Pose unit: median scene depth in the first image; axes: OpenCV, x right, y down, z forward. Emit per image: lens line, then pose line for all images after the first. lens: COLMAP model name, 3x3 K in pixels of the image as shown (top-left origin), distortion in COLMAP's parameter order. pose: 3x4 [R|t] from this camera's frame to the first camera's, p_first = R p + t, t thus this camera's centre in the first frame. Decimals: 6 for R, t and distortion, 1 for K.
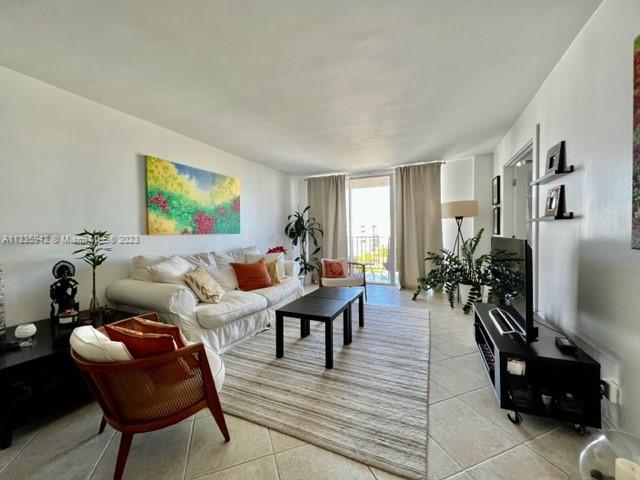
lens RADIAL K [[260.1, 0, 317.9], [0, 260.1, 239.5], [0, 0, 1]] dist [-0.003269, 0.000168]
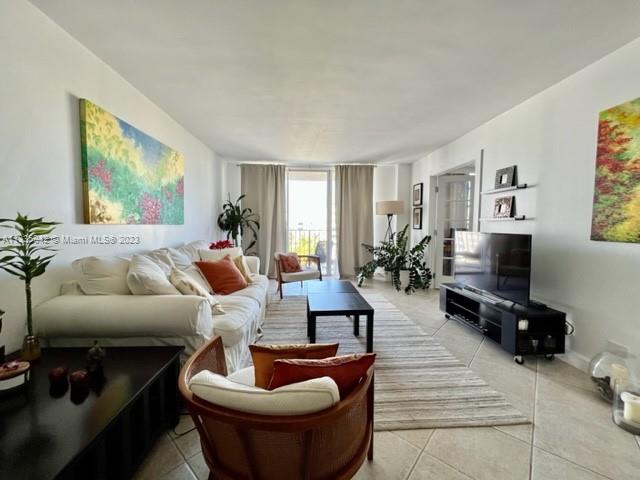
lens RADIAL K [[260.1, 0, 318.2], [0, 260.1, 238.9], [0, 0, 1]] dist [-0.003269, 0.000168]
pose [[0.877010, -0.006795, 0.480424, -0.385613], [-0.005773, 0.999679, 0.024678, -0.000679], [-0.480438, -0.024416, 0.876689, 0.134324]]
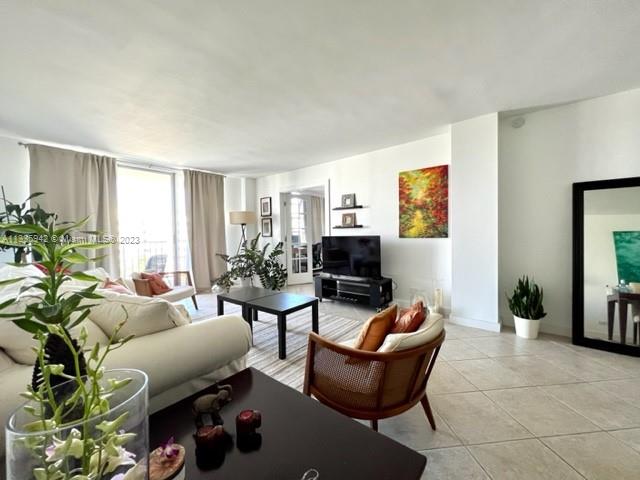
lens RADIAL K [[260.1, 0, 323.9], [0, 260.1, 238.7], [0, 0, 1]] dist [-0.003269, 0.000168]
pose [[0.223383, -0.010571, 0.974673, -0.730065], [0.042449, 0.999098, 0.001107, 0.001540], [-0.973806, 0.041126, 0.223630, 0.412454]]
